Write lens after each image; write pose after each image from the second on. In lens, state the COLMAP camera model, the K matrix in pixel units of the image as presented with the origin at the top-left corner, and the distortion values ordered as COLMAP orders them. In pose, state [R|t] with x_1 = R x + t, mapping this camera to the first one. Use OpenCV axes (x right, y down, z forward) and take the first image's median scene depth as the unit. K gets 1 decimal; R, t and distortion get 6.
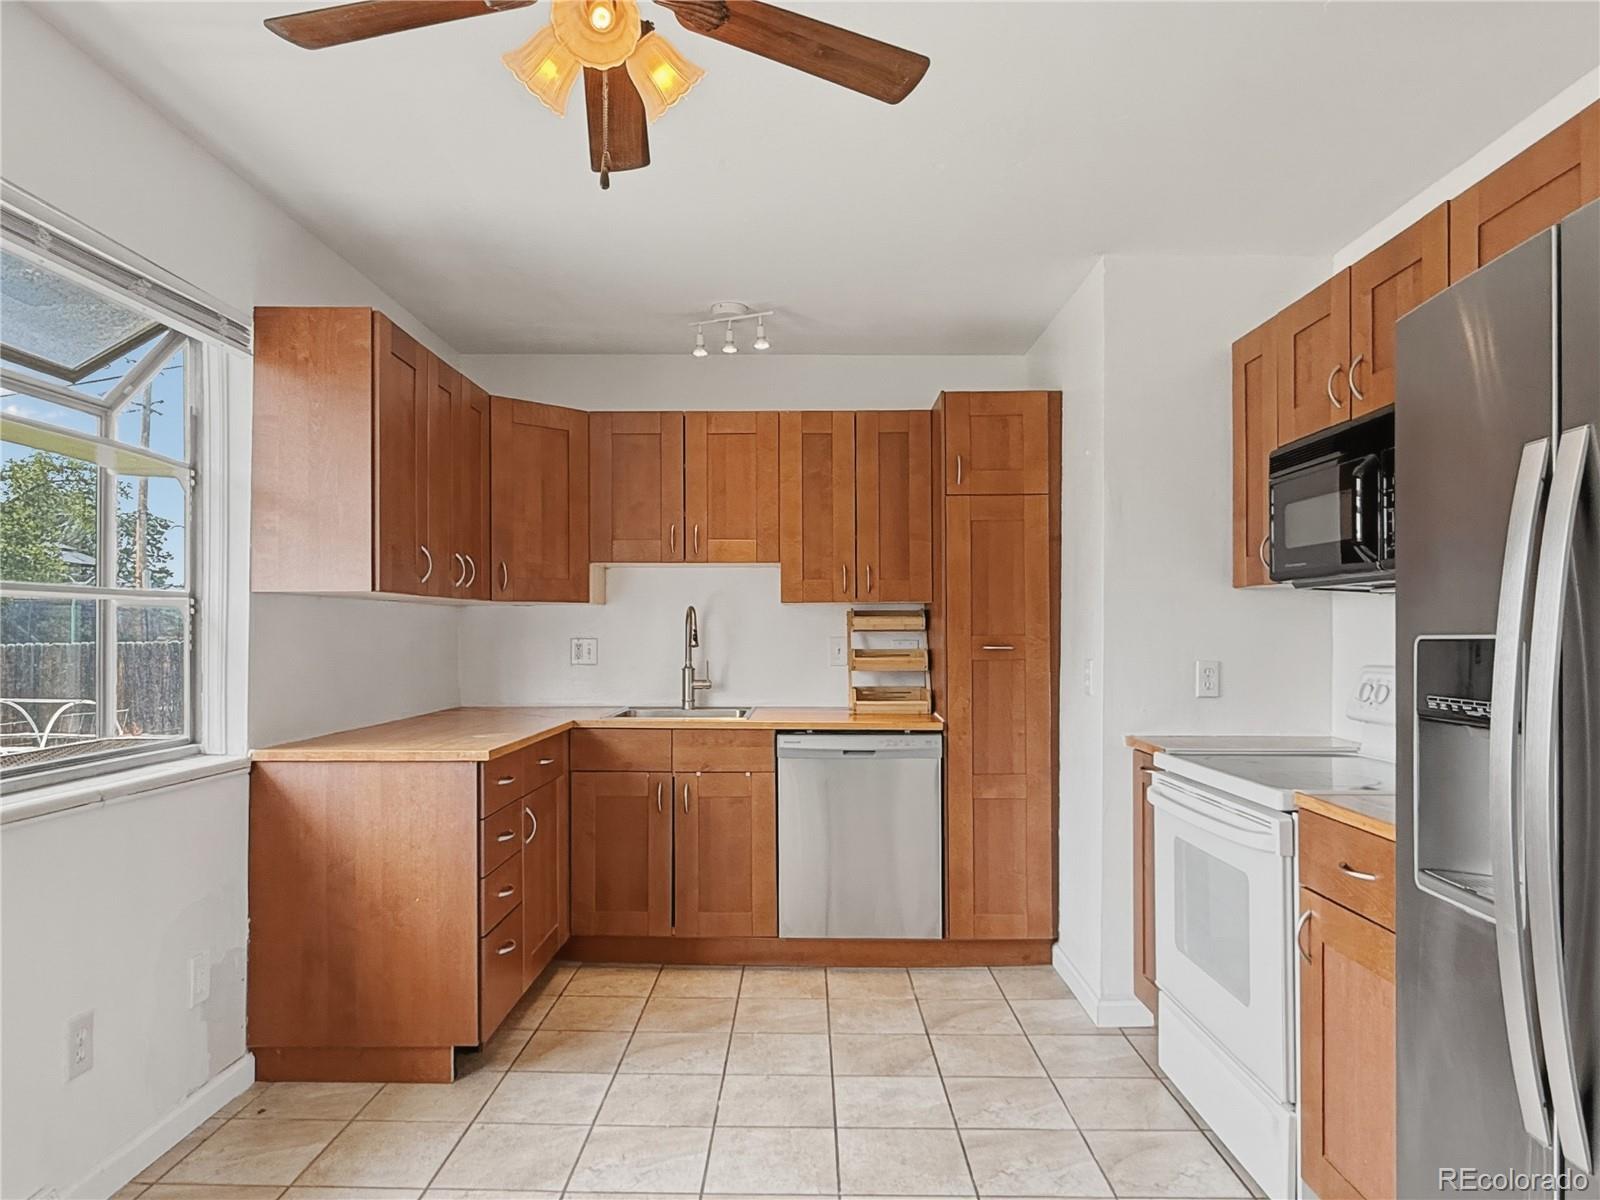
lens RADIAL K [[1014.3, 0, 794.9], [0, 1014.3, 623.5], [0, 0, 1]] dist [-0.003860, -0.001084]
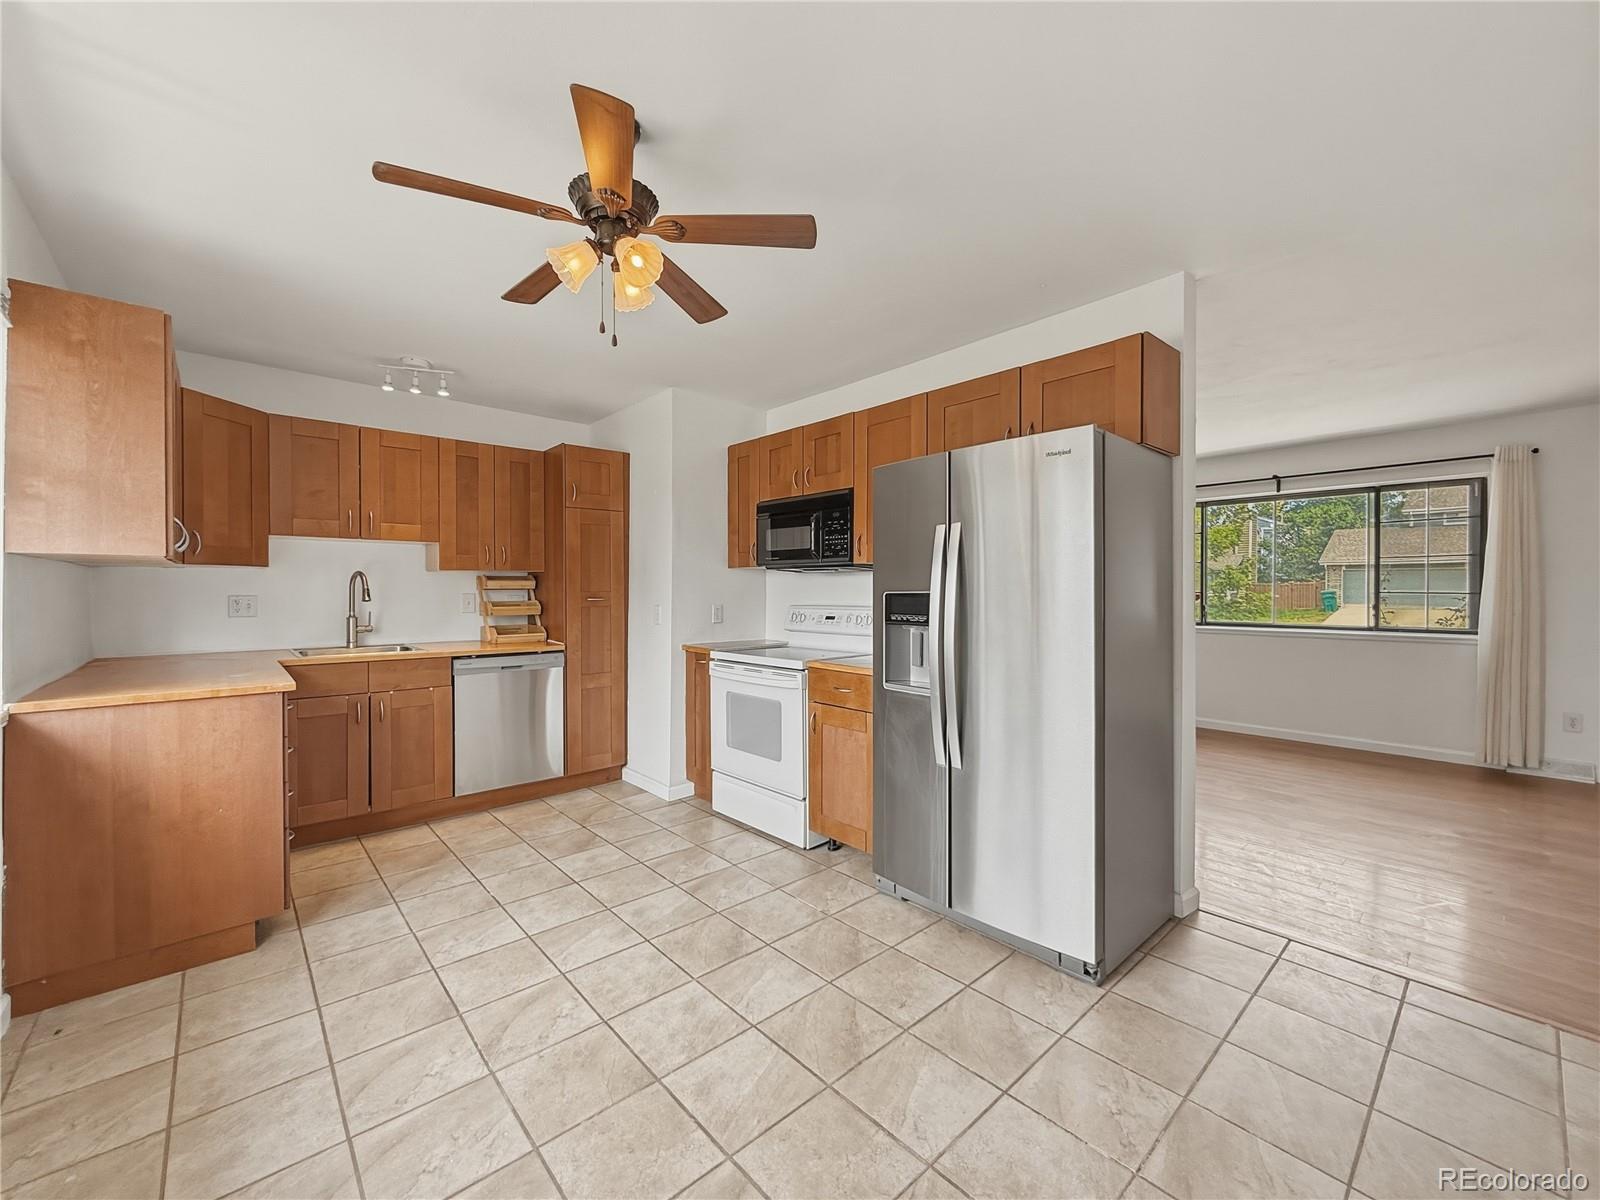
lens RADIAL K [[648.5, 0, 796.6], [0, 648.5, 592.5], [0, 0, 1]] dist [0.001534, -0.000419]
pose [[0.737760, -0.003741, 0.675052, -0.374965], [-0.005353, 0.999921, 0.011392, -0.002212], [-0.675042, -0.012018, 0.737682, -0.040390]]
